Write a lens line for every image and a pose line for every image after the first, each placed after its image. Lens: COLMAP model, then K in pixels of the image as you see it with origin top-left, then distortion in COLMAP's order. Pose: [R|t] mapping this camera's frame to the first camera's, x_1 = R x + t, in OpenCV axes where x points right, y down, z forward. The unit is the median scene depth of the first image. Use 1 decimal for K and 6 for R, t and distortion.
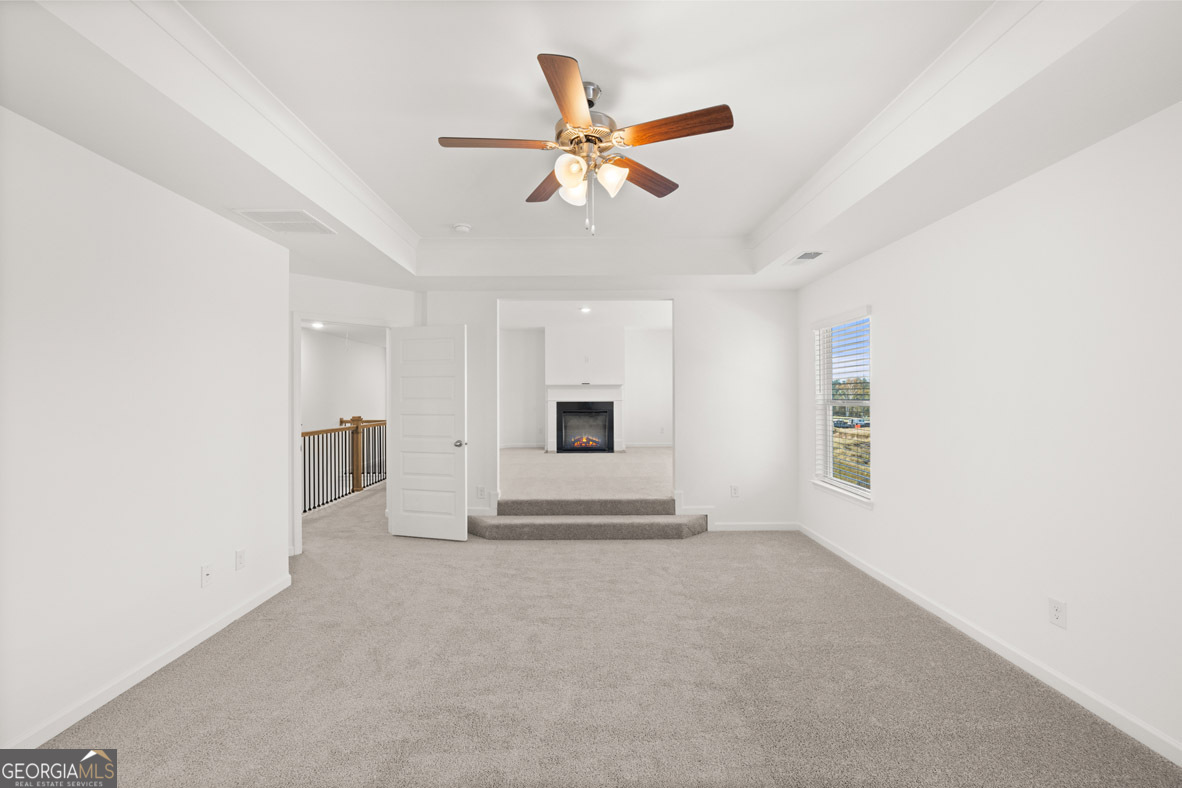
lens RADIAL K [[496.9, 0, 590.4], [0, 496.9, 393.7], [0, 0, 1]] dist [0.001175, -0.001419]
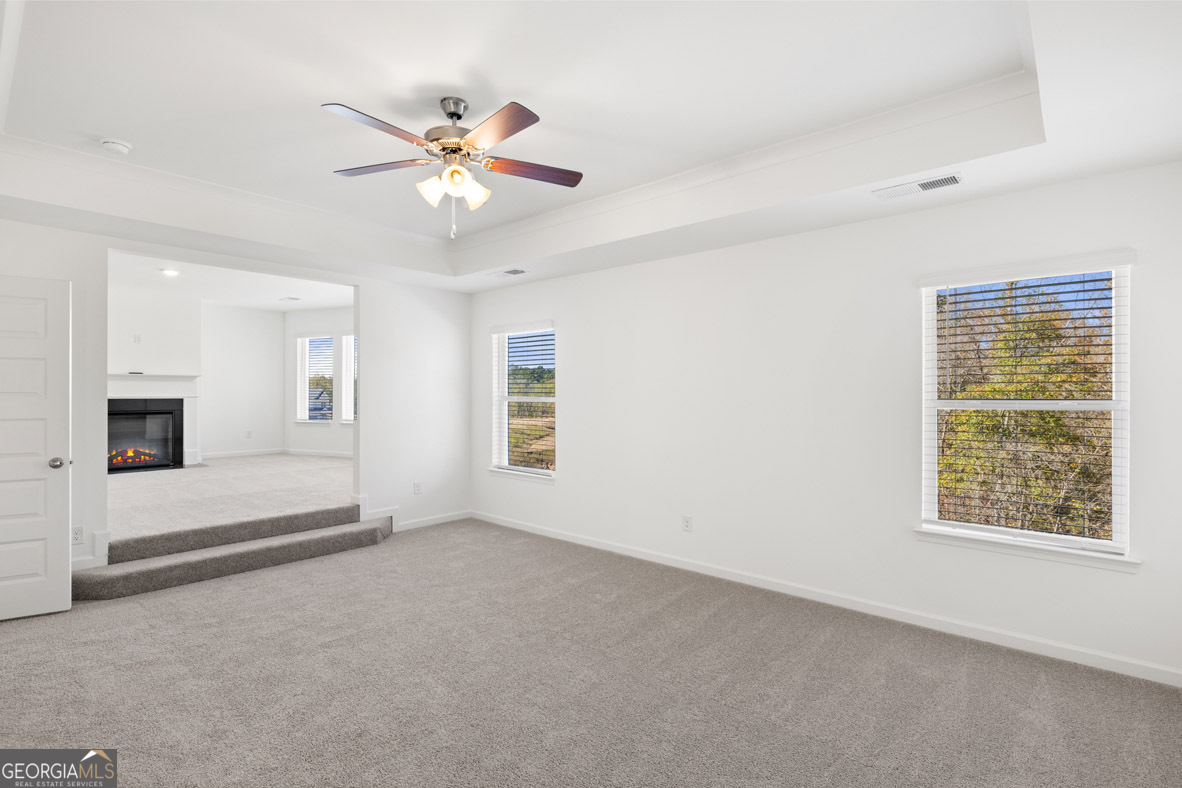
lens RADIAL K [[559.5, 0, 592.5], [0, 559.5, 393.8], [0, 0, 1]] dist [-0.001766, 0.000869]
pose [[0.670404, 0.003315, 0.741989, -0.334685], [-0.009164, 0.999951, 0.003812, 0.000081], [-0.741940, -0.009356, 0.670401, -0.009312]]
